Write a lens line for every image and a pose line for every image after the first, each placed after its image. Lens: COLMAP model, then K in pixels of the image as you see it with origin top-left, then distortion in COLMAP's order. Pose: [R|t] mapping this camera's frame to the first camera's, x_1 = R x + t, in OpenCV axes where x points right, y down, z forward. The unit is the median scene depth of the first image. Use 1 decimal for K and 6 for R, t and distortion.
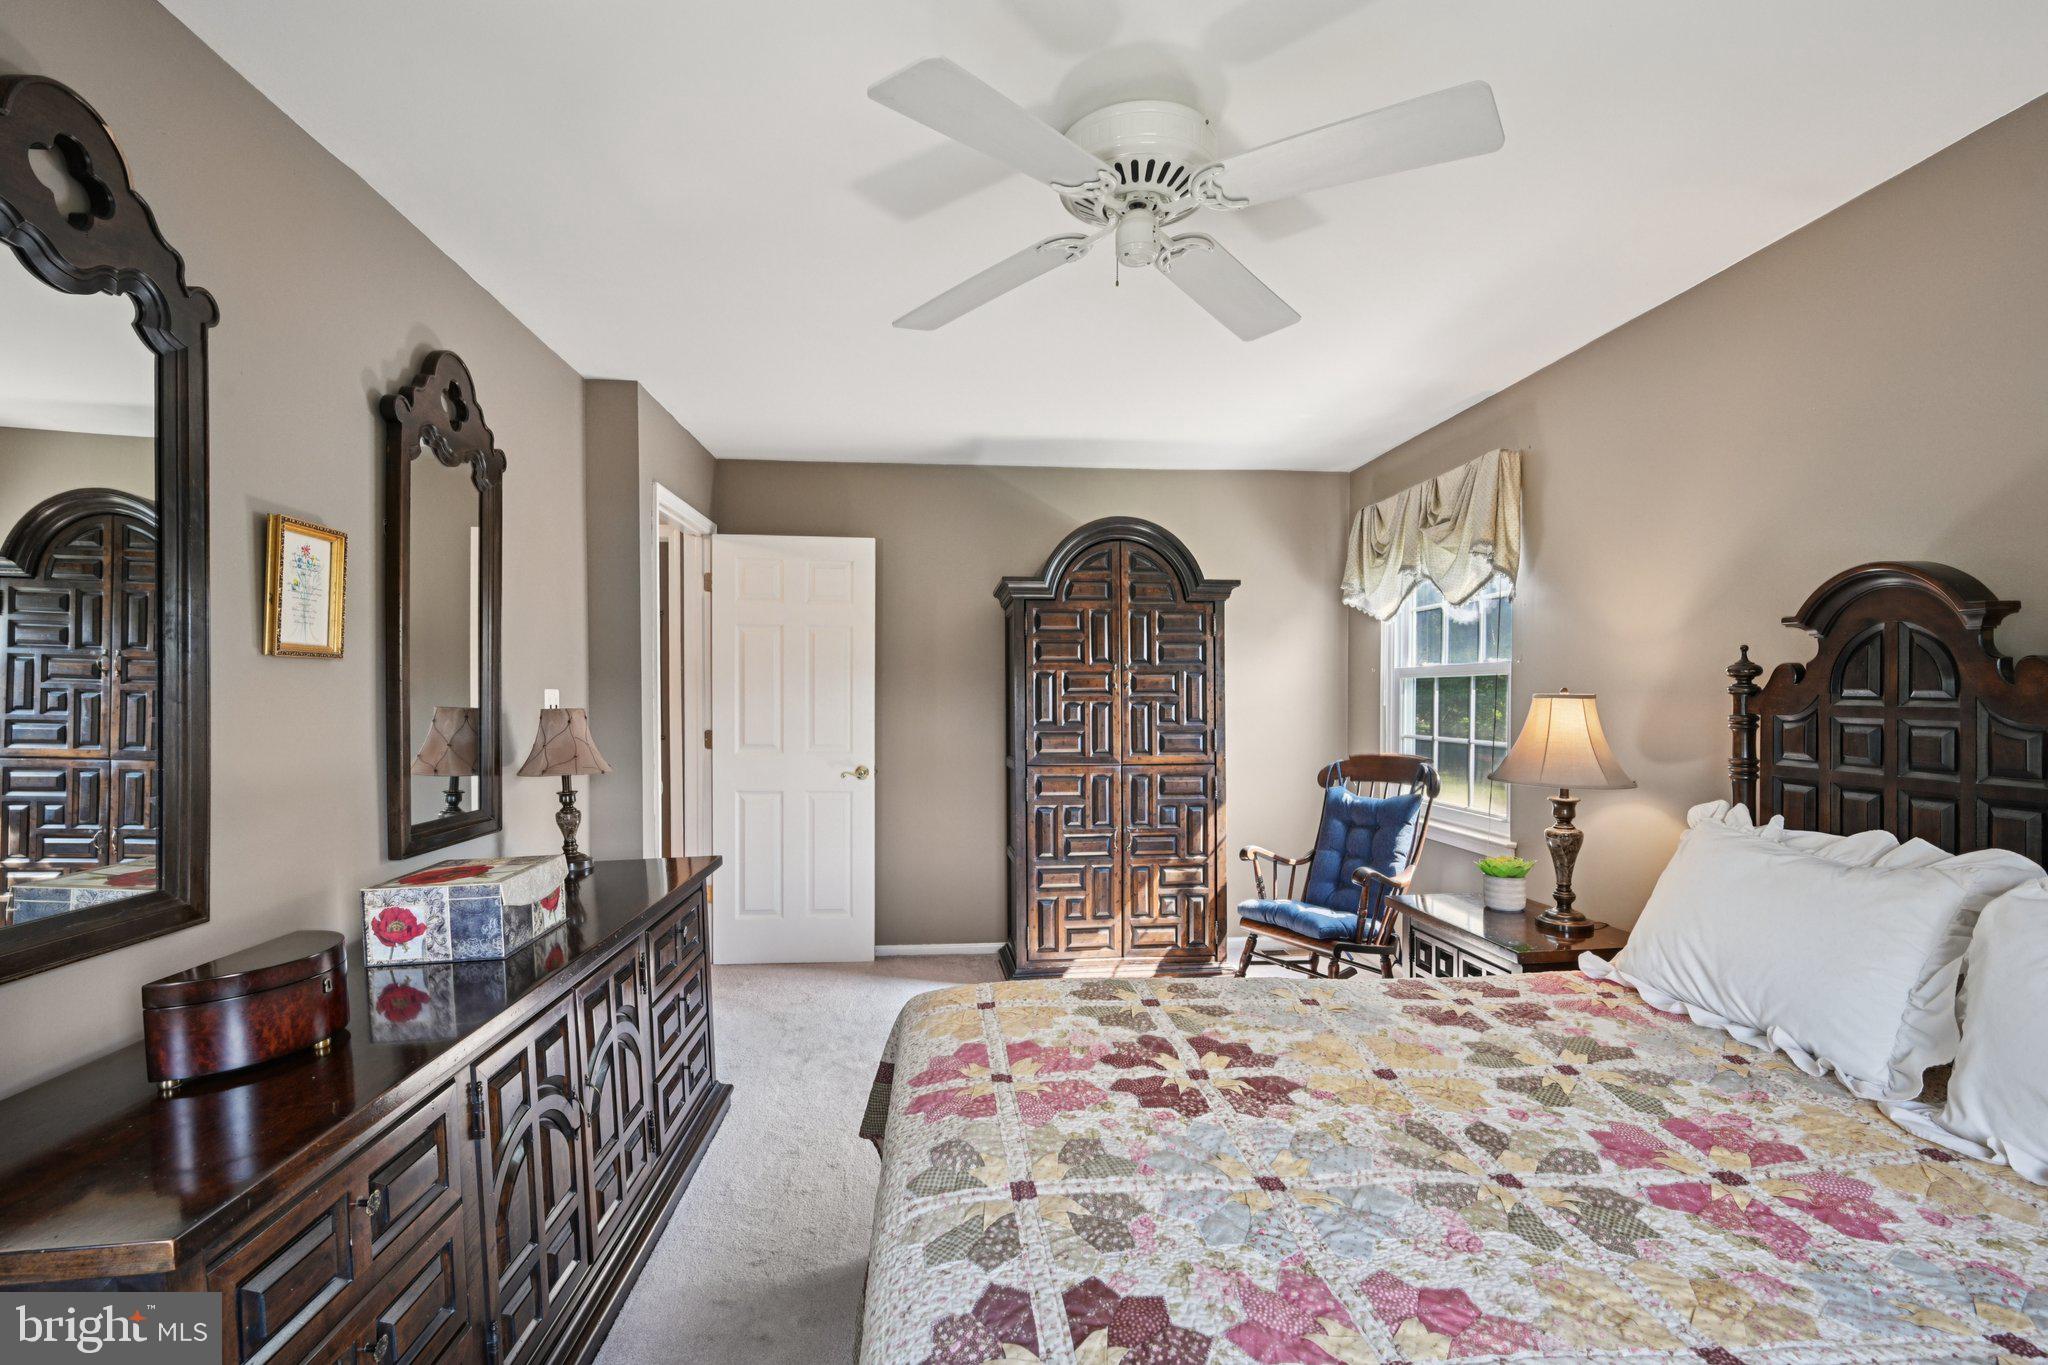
lens RADIAL K [[907.7, 0, 1028.7], [0, 907.7, 709.4], [0, 0, 1]] dist [-0.000742, 0.000567]
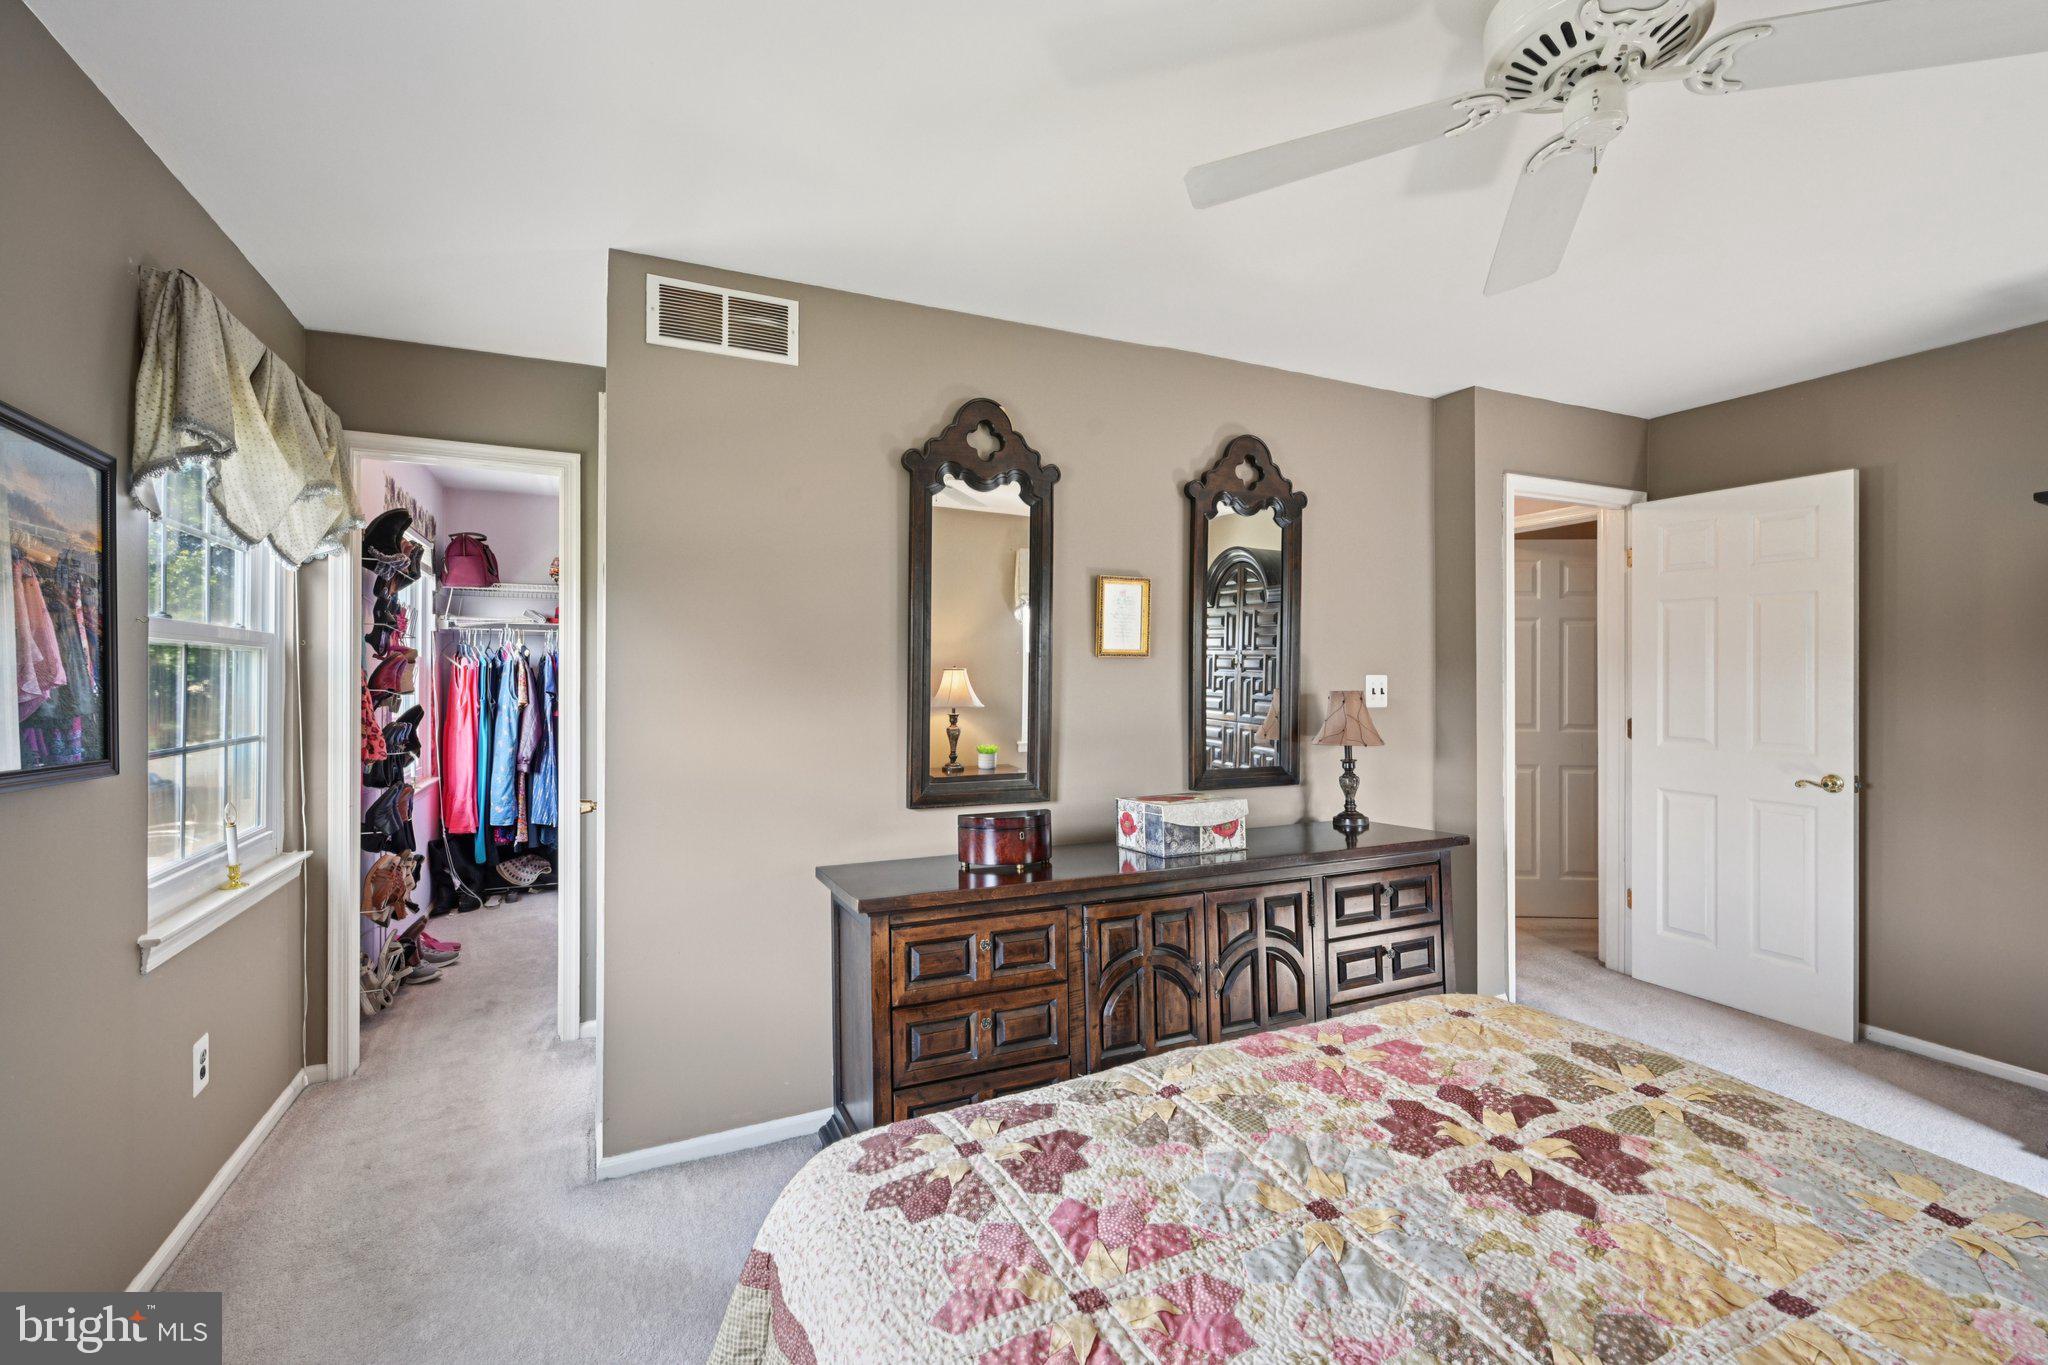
lens RADIAL K [[907.7, 0, 1020.5], [0, 907.7, 674.6], [0, 0, 1]] dist [-0.000742, 0.000567]
pose [[0.332794, -0.005427, -0.942984, 0.691459], [-0.016296, 0.999801, -0.011506, -0.002557], [0.942859, 0.019196, 0.332640, 0.263758]]
